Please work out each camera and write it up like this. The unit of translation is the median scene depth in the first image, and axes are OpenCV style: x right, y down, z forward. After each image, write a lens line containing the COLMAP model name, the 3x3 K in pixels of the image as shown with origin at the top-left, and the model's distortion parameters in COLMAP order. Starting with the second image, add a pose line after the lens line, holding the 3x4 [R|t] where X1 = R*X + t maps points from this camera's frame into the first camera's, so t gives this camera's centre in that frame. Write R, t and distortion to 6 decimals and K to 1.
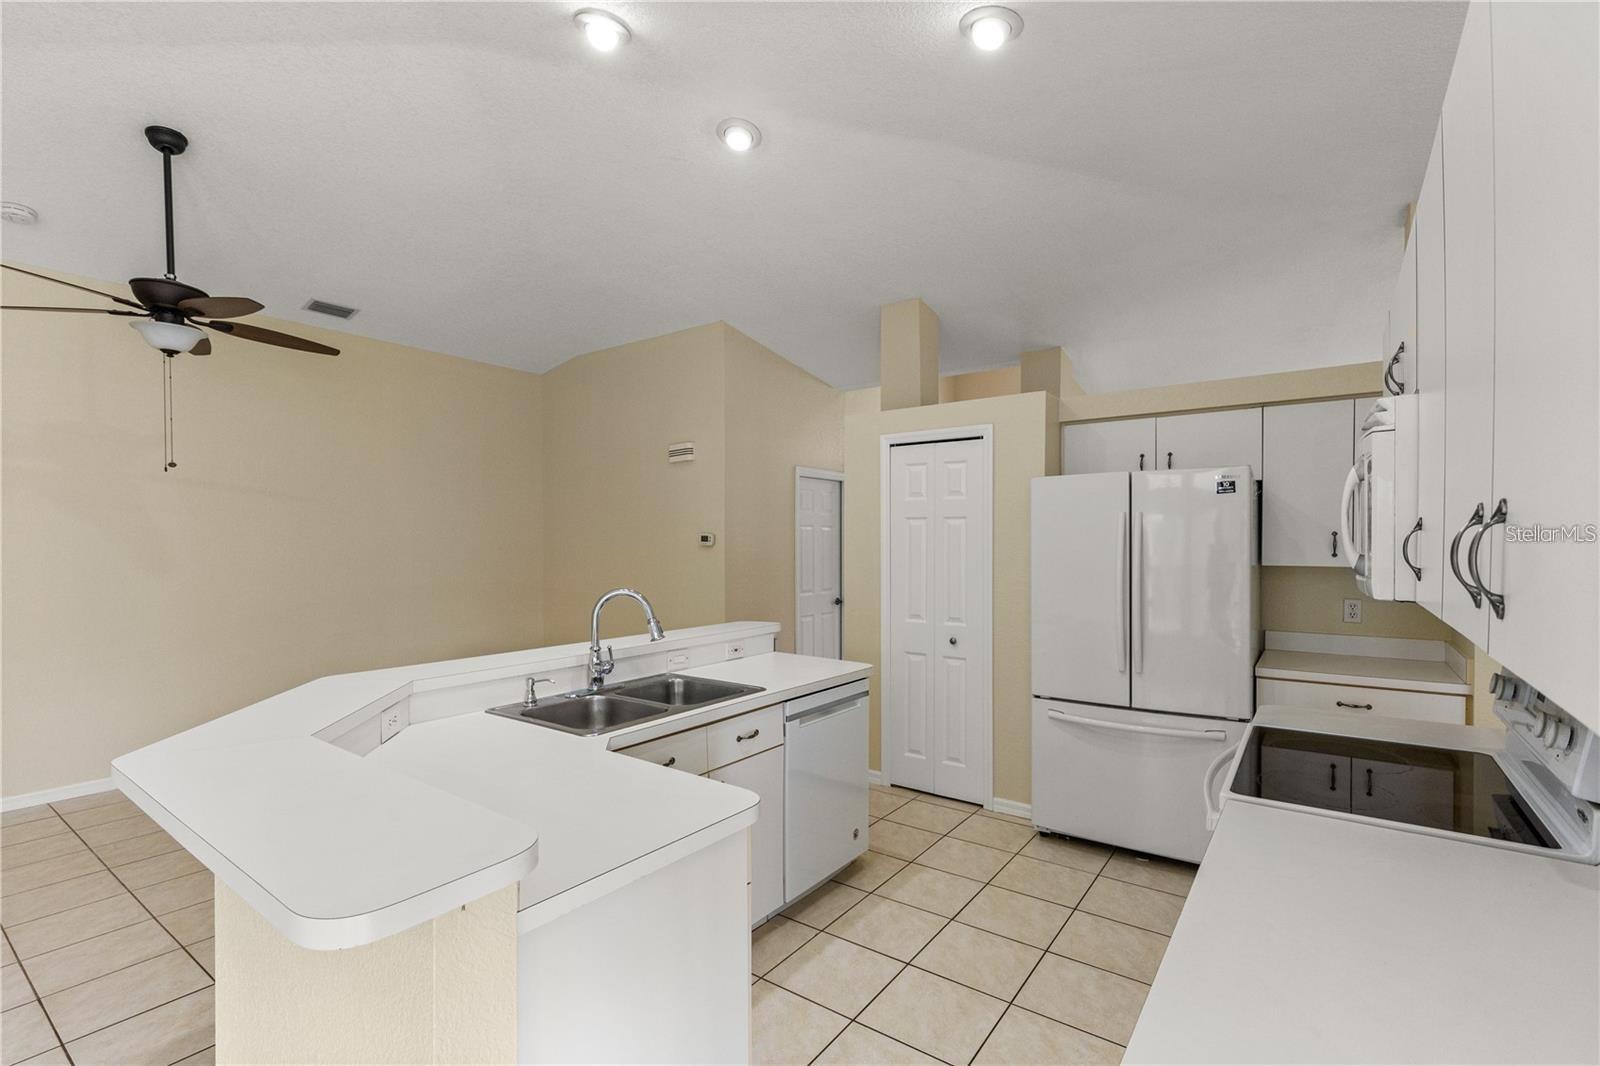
lens RADIAL K [[723.4, 0, 798.8], [0, 723.4, 547.9], [0, 0, 1]] dist [0.002571, 0.000043]
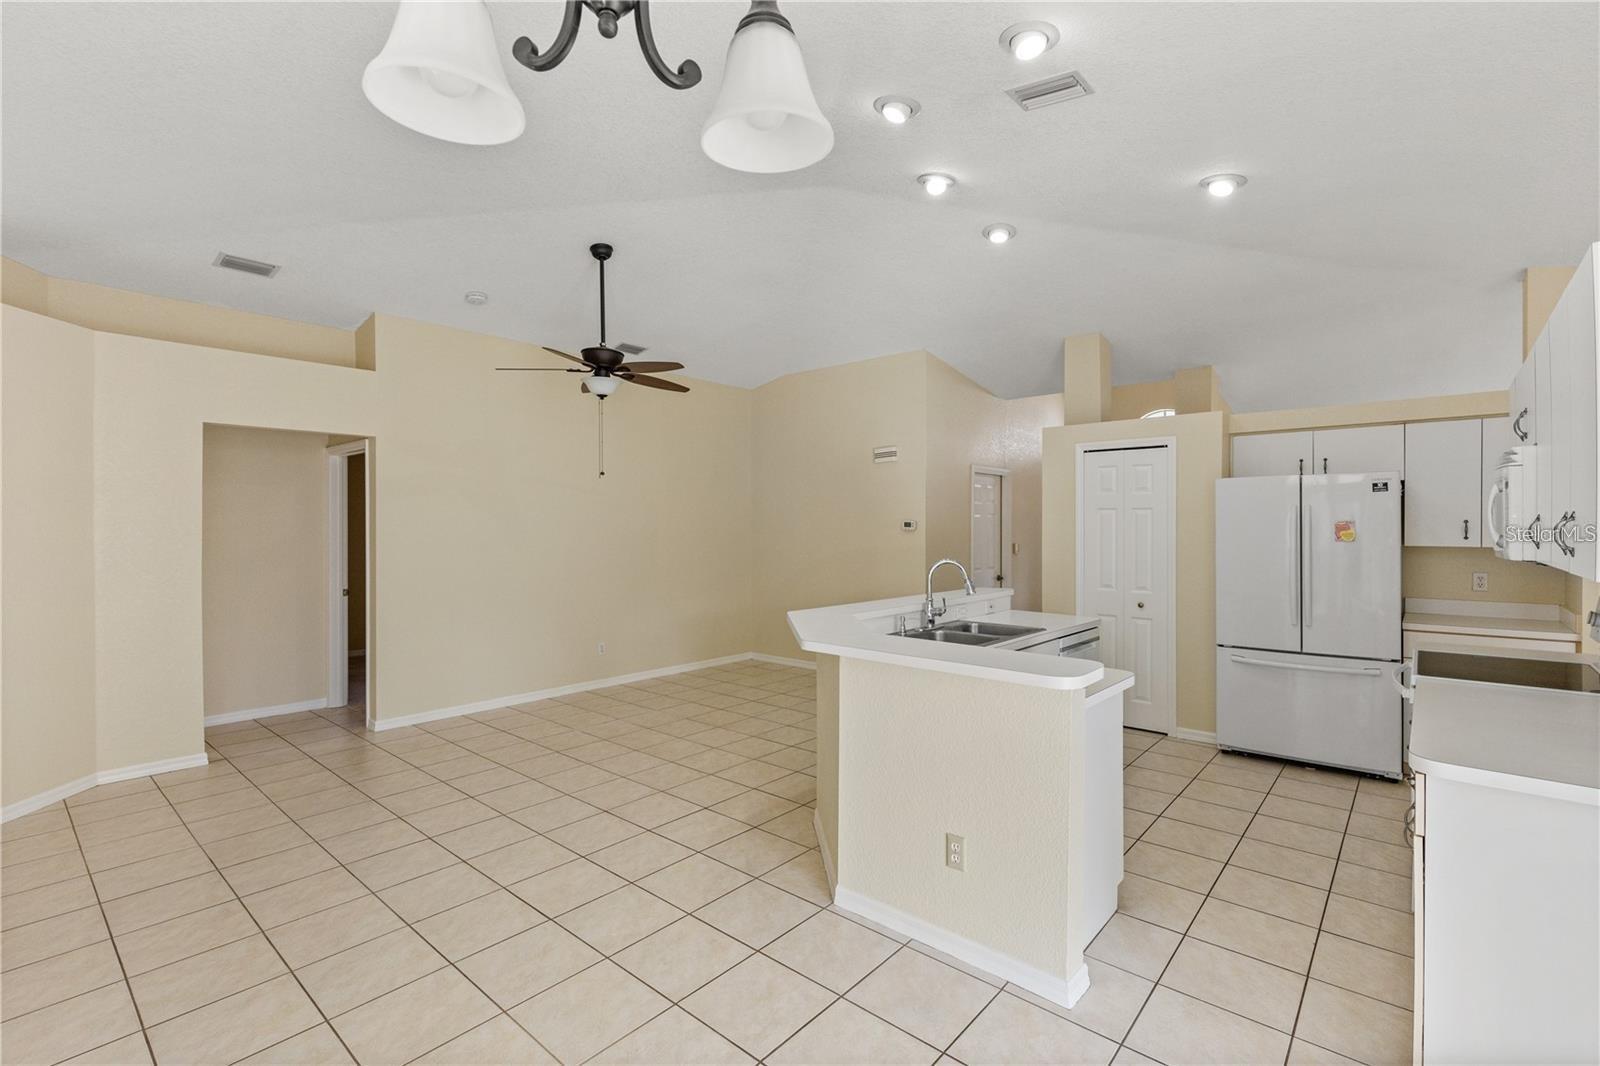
lens RADIAL K [[720.2, 0, 799.5], [0, 720.2, 525.4], [0, 0, 1]] dist [0.005296, -0.000586]
pose [[0.996336, 0.000997, -0.085520, -0.344707], [-0.001918, 0.999941, -0.010693, 0.003730], [0.085505, 0.010818, 0.996279, -0.399459]]
